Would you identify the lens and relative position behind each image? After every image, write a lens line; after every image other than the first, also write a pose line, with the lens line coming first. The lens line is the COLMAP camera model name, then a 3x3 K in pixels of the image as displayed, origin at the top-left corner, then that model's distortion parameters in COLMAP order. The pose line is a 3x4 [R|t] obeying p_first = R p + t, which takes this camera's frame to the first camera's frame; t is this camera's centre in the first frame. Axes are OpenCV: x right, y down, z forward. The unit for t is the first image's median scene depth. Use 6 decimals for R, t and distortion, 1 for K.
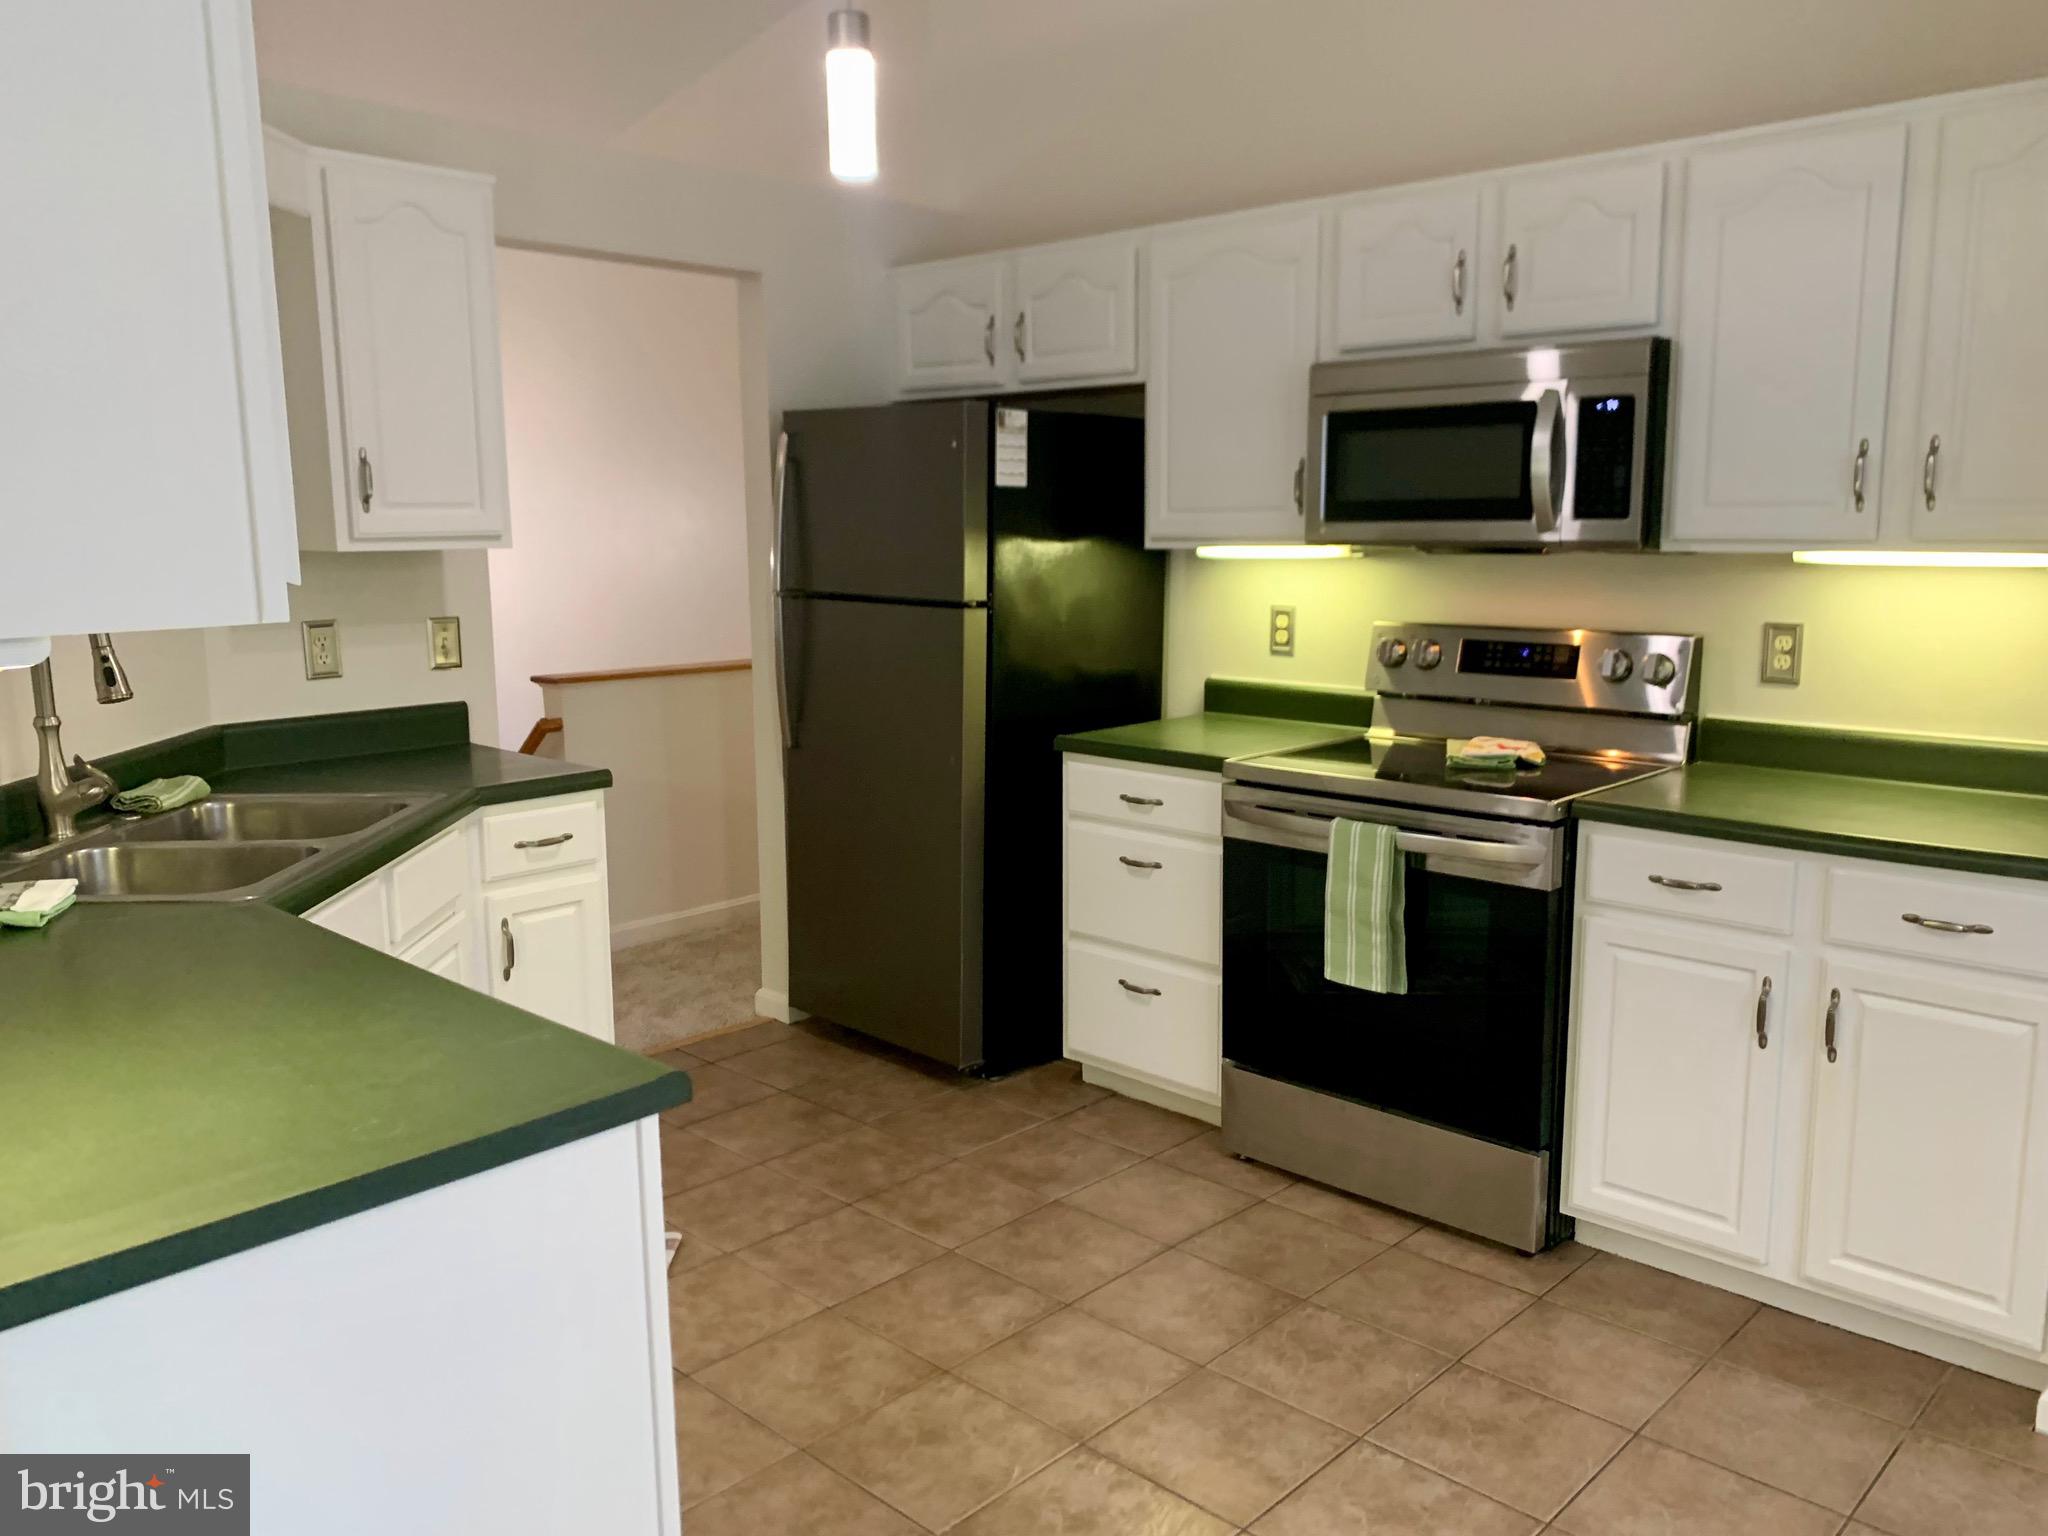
lens RADIAL K [[1588.4, 0, 1024.0], [0, 1588.4, 768.0], [0, 0, 1]] dist [0.051727, -0.066178]
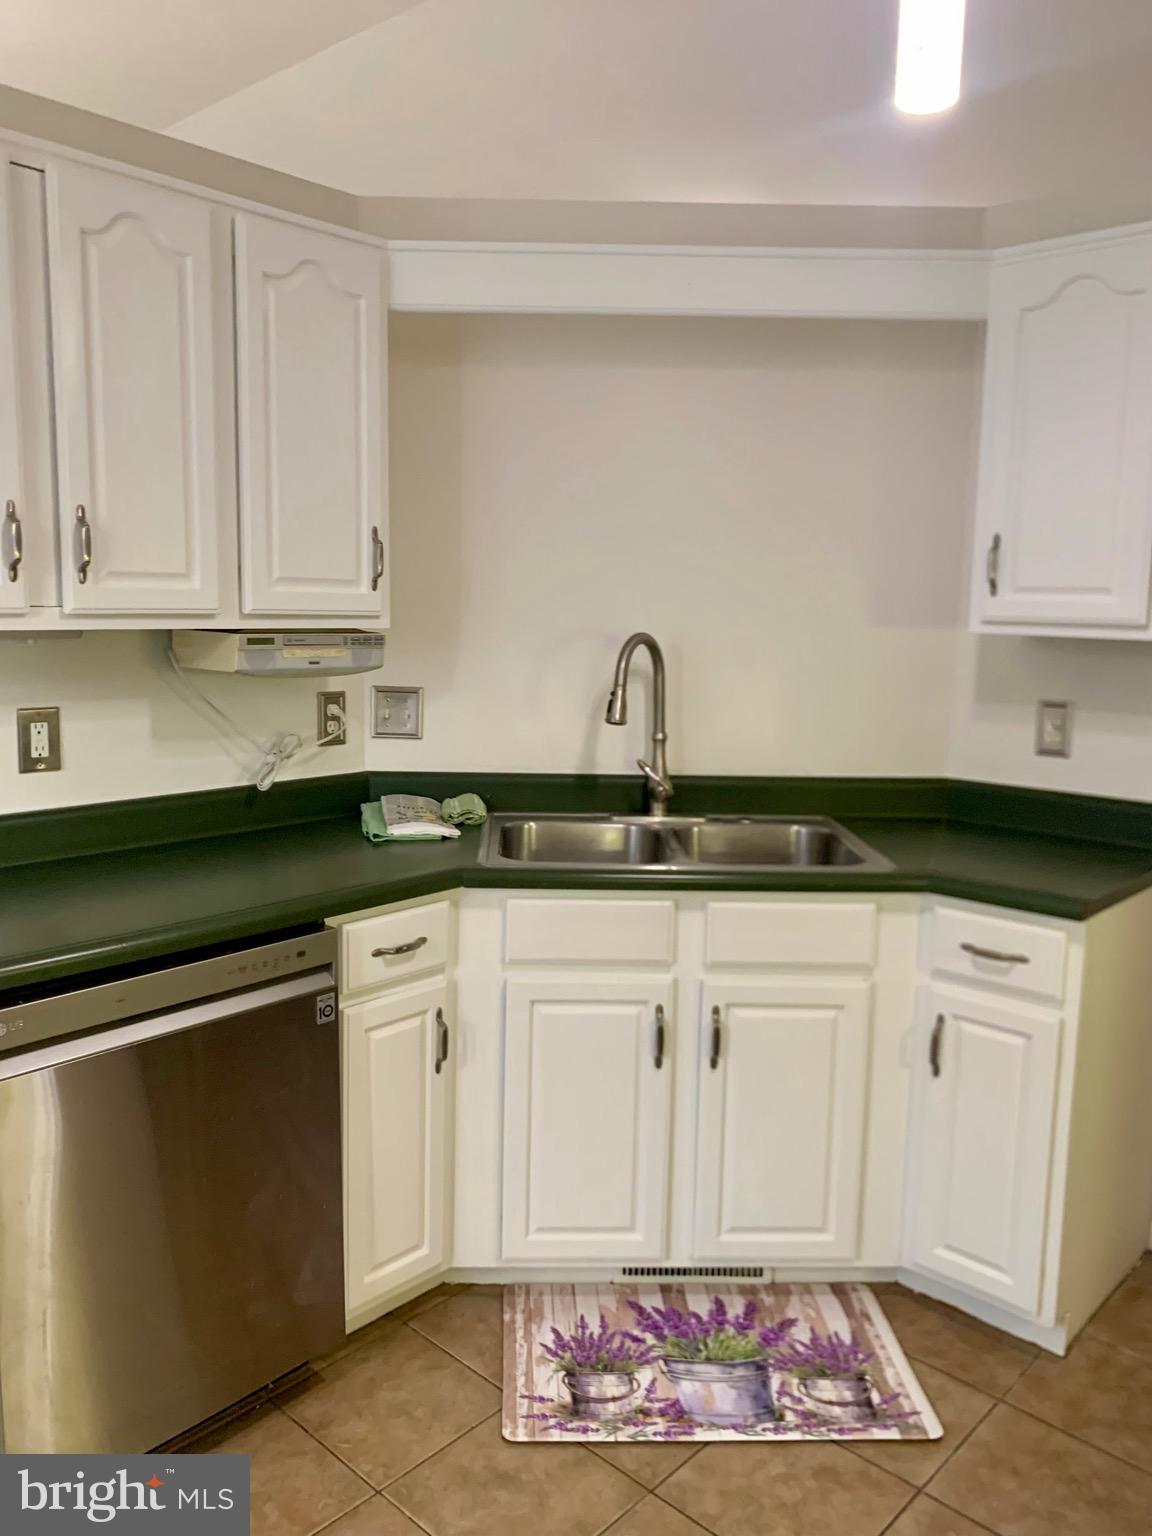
lens RADIAL K [[1177.3, 0, 576.0], [0, 1177.3, 768.0], [0, 0, 1]] dist [-0.010000, 0.042069]
pose [[0.008728, 0.155840, -0.987744, 0.347432], [-0.180638, 0.971776, 0.151725, -0.118656], [0.983511, 0.177100, 0.036632, 0.725147]]
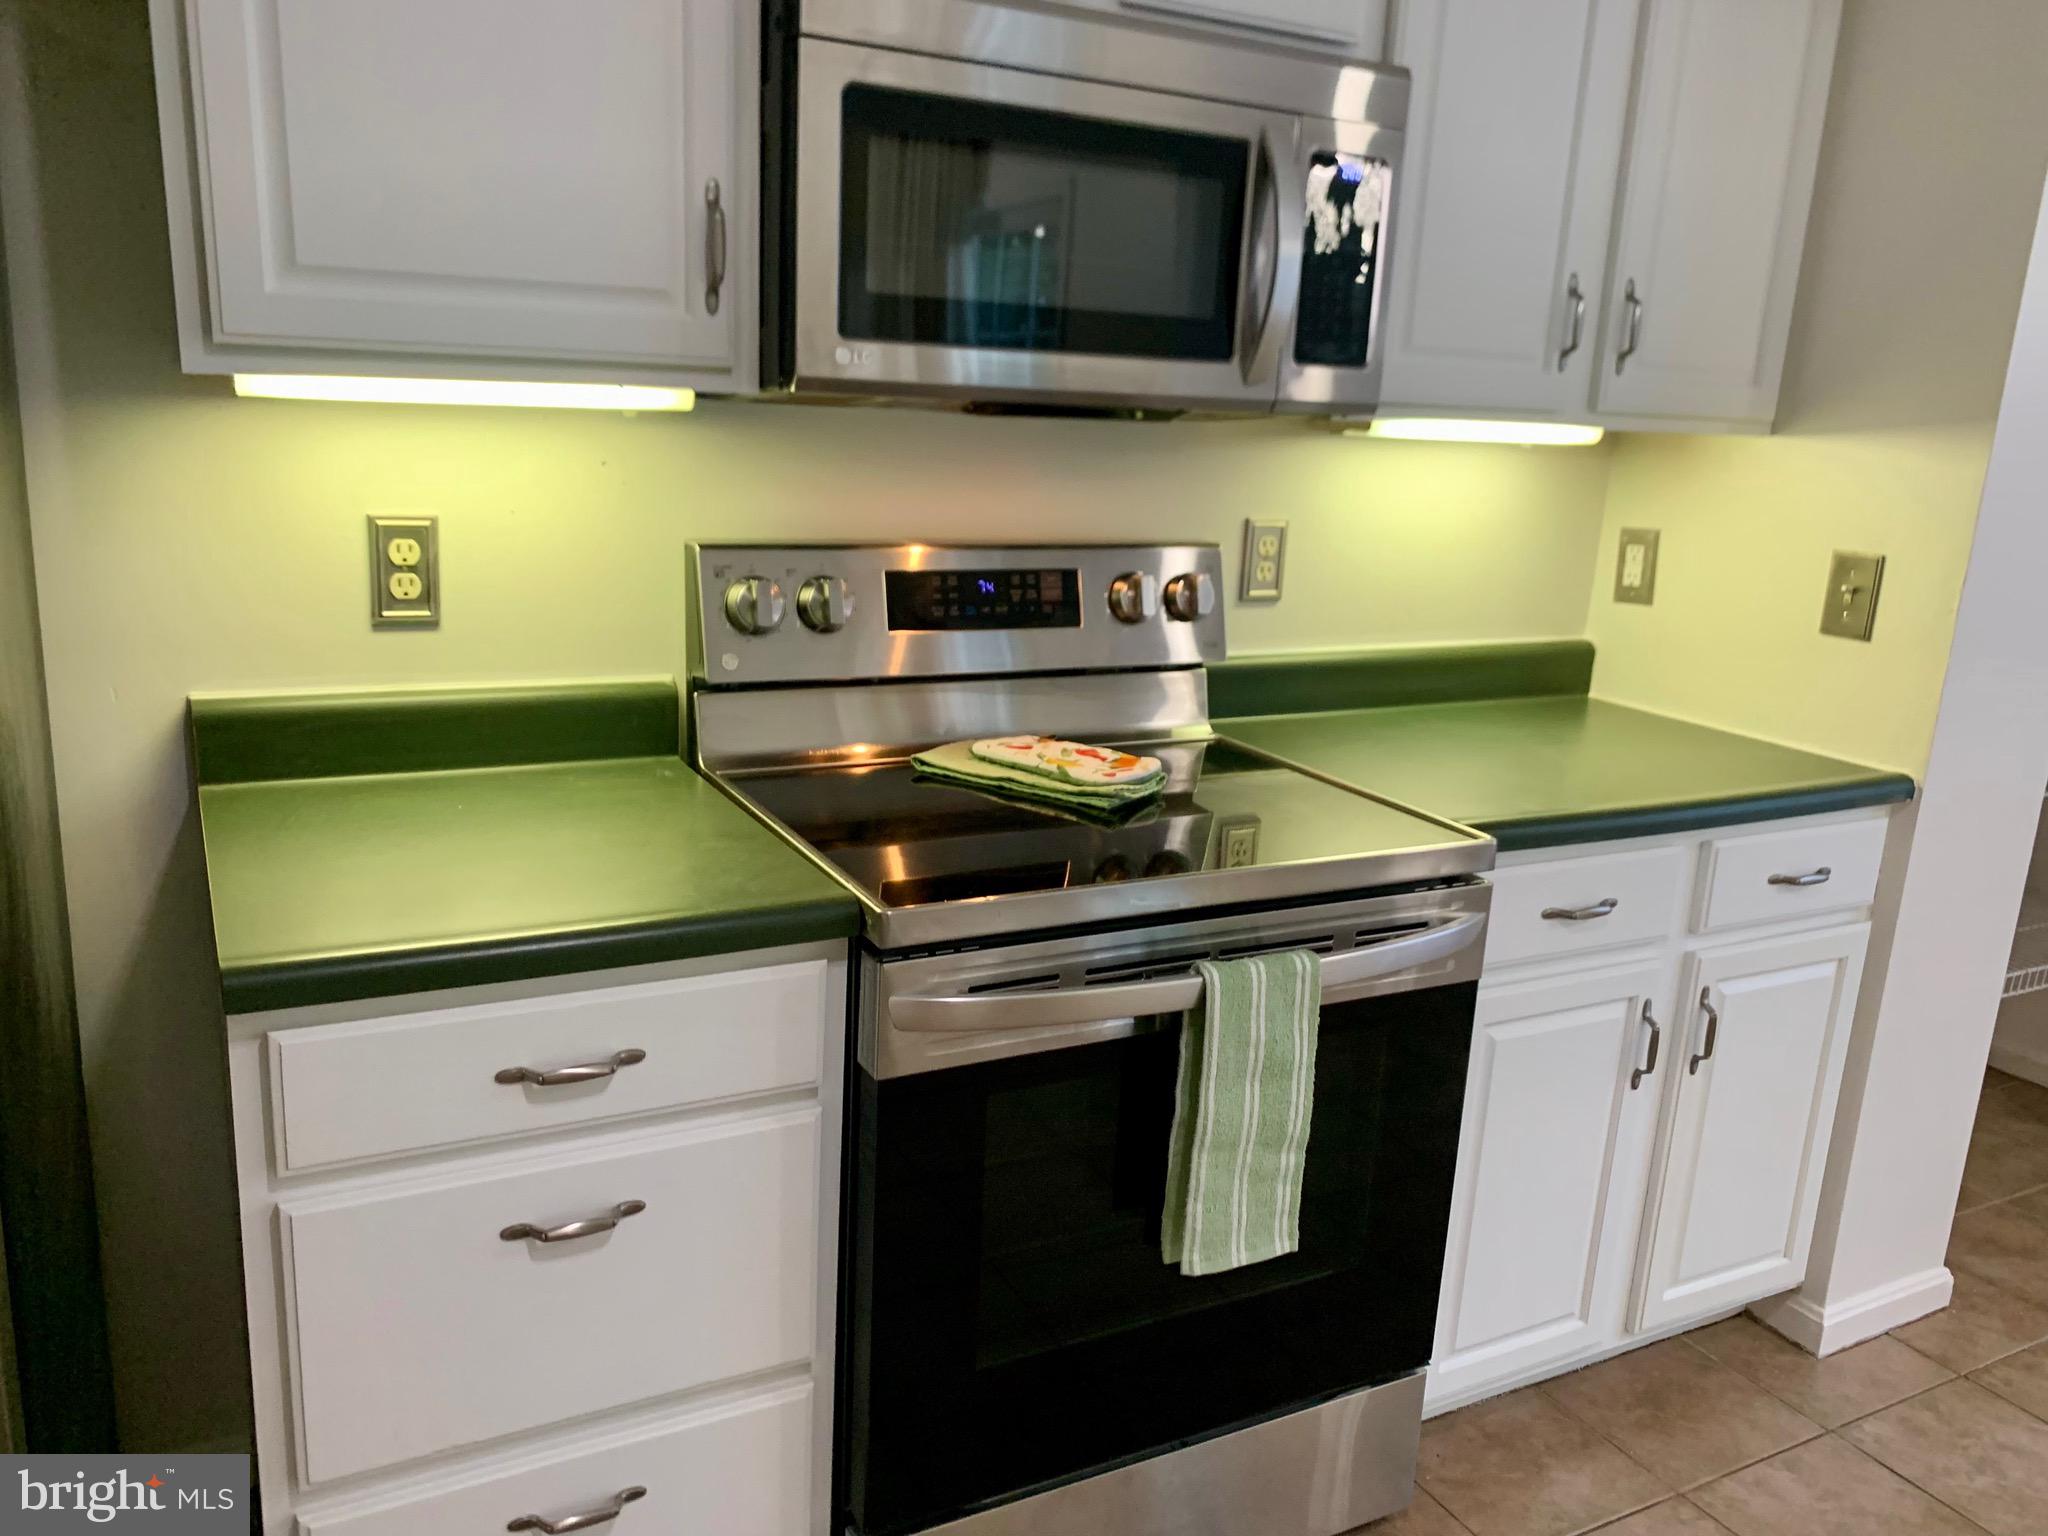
lens RADIAL K [[1553.2, 0, 1015.5], [0, 1553.2, 798.5], [0, 0, 1]] dist [0.103226, -0.291942]
pose [[0.312314, -0.216736, 0.924925, -0.253448], [0.099963, 0.975719, 0.194884, -0.117444], [-0.944705, 0.031593, 0.326397, 0.885091]]
